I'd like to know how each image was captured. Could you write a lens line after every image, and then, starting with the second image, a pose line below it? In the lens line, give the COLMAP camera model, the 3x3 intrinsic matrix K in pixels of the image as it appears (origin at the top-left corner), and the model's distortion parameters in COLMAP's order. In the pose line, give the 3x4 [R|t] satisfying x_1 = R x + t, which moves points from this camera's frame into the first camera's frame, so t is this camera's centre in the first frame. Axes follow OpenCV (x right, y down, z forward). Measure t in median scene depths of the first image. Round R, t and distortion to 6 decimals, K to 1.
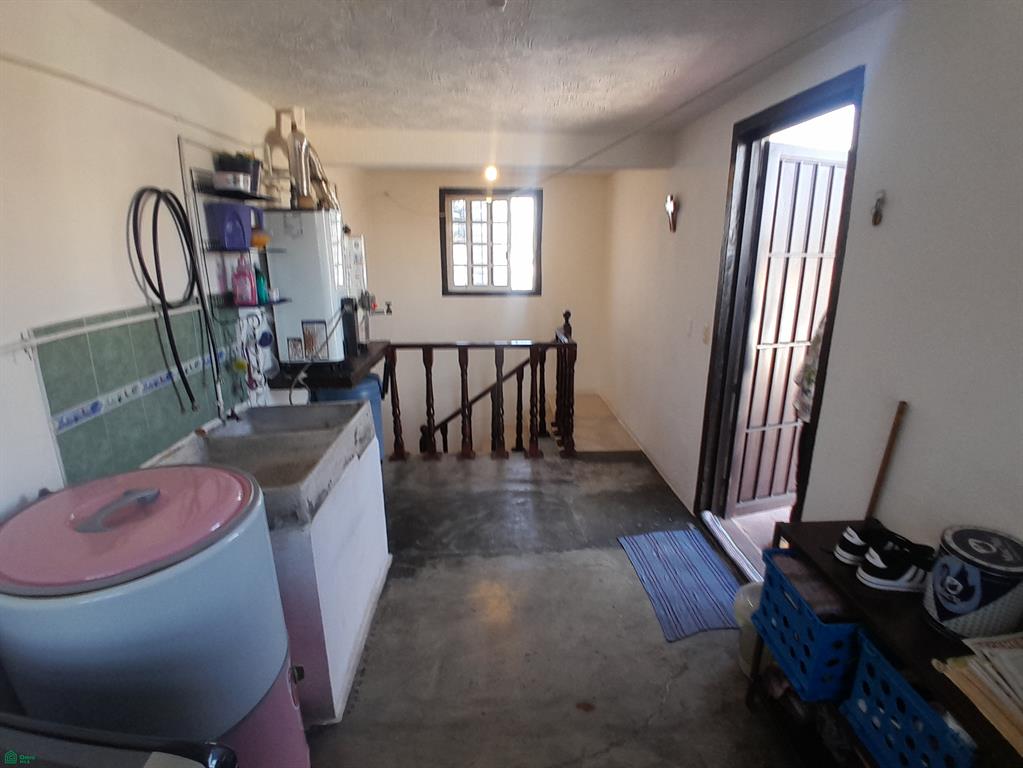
lens RADIAL K [[509.0, 0, 511.5], [0, 509.0, 384.0], [0, 0, 1]] dist [0.000761, -0.000129]
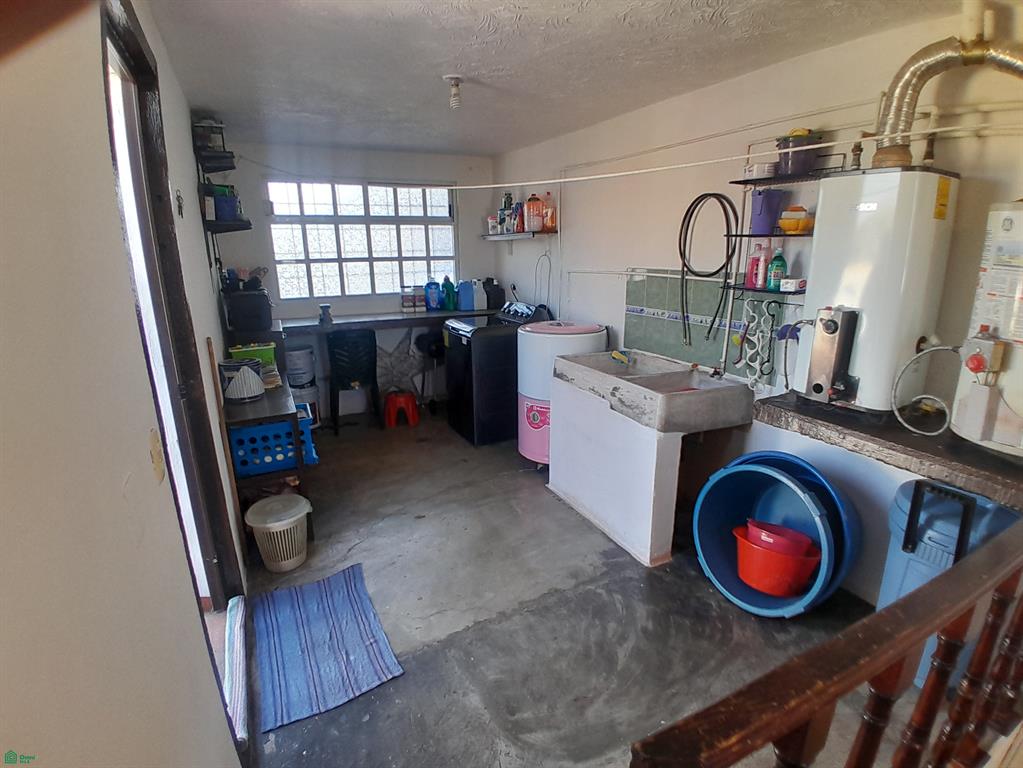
lens RADIAL K [[519.5, 0, 530.0], [0, 519.5, 388.9], [0, 0, 1]] dist [-0.002612, -0.039146]
pose [[-0.903171, 0.116208, -0.413254, 0.375840], [-0.108938, 0.869106, 0.482480, -0.457619], [0.415229, 0.480781, -0.772292, 1.799801]]
